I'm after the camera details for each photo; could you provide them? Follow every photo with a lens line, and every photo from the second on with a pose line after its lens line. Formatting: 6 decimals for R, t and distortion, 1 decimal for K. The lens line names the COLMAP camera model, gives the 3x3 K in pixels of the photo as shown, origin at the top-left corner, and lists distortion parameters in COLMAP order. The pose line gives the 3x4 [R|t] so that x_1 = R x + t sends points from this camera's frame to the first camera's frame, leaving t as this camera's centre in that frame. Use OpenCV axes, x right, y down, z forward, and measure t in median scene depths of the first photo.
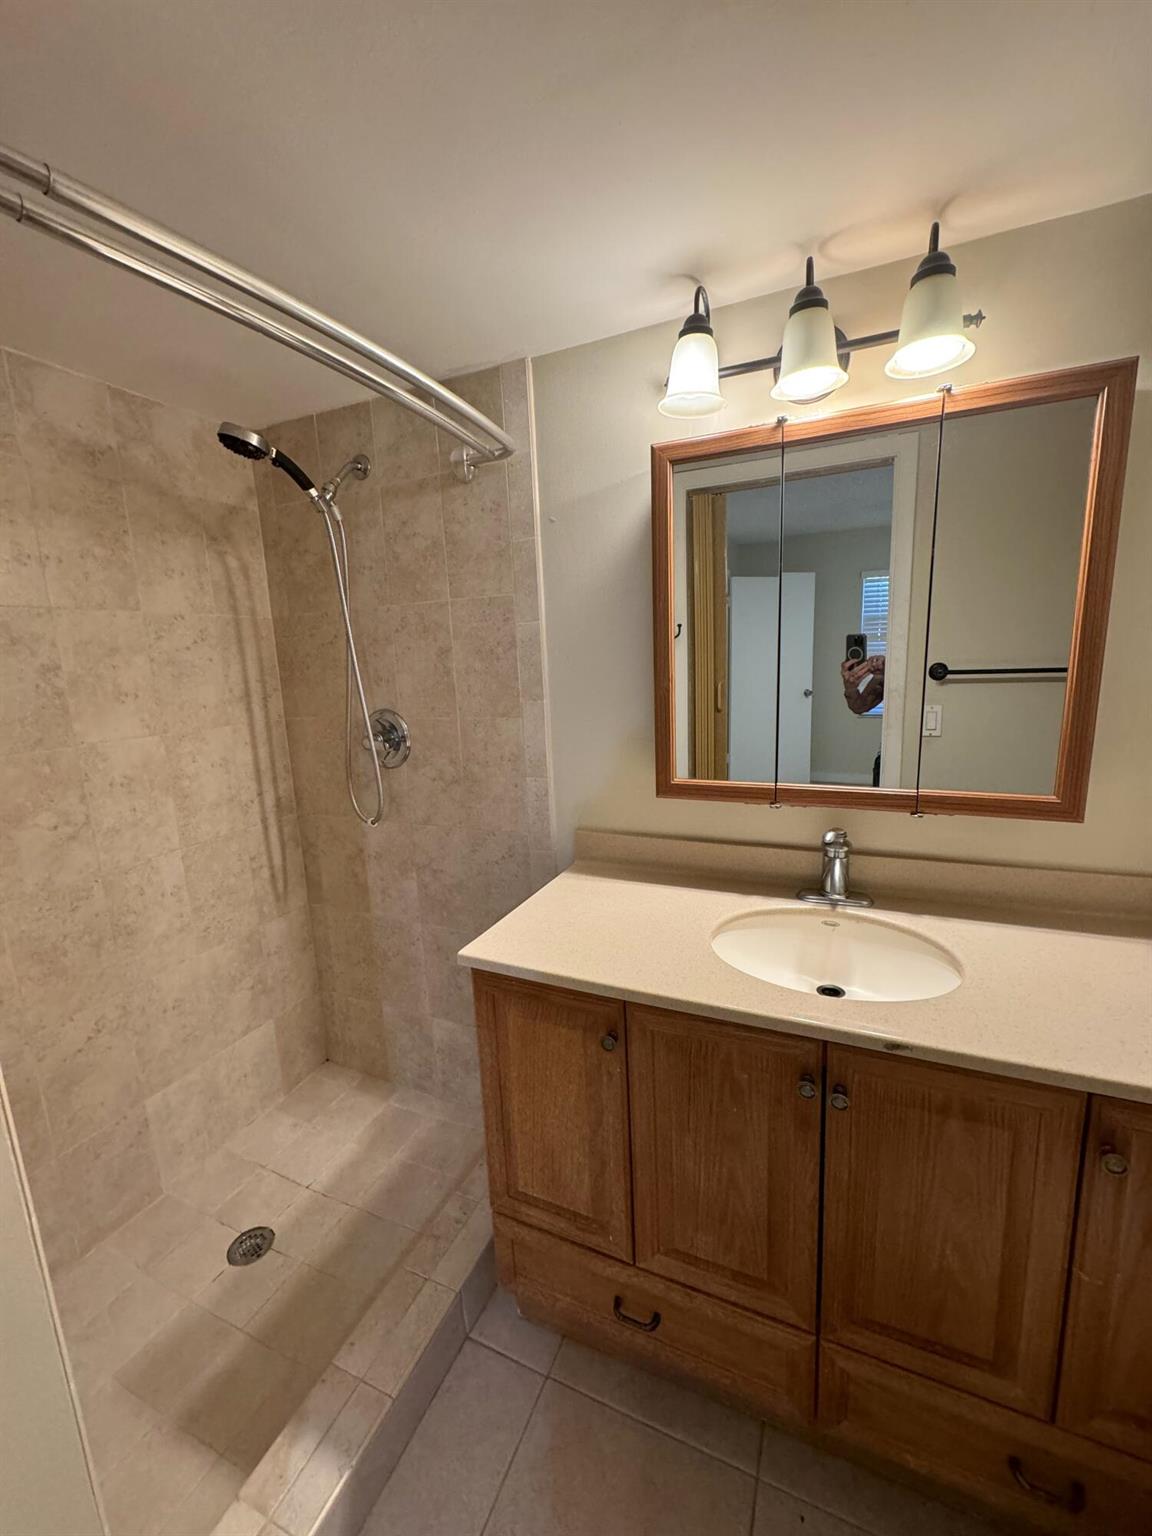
lens RADIAL K [[612.0, 0, 573.1], [0, 612.0, 767.3], [0, 0, 1]] dist [-0.000865, -0.000178]
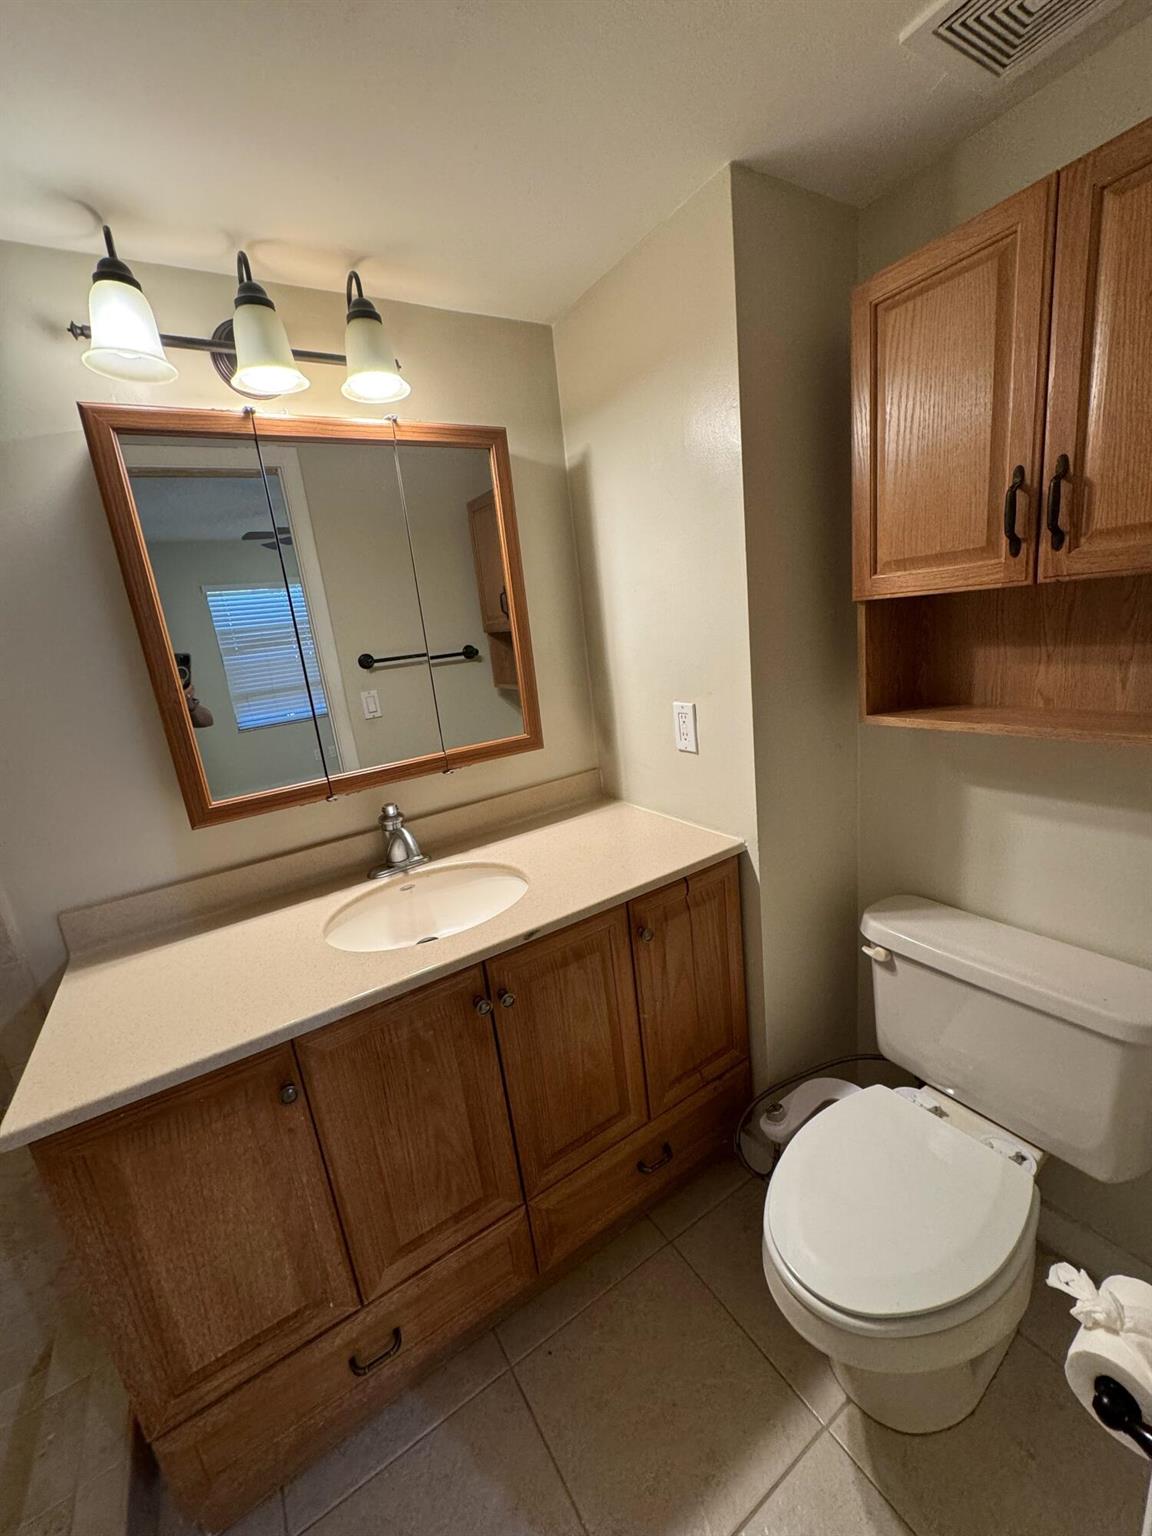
lens RADIAL K [[612.0, 0, 573.1], [0, 612.0, 767.3], [0, 0, 1]] dist [-0.000865, -0.000178]
pose [[0.561951, -0.219928, 0.797398, -0.282668], [0.236314, 0.966514, 0.100034, 0.006413], [-0.792696, 0.132222, 0.595105, 0.088130]]
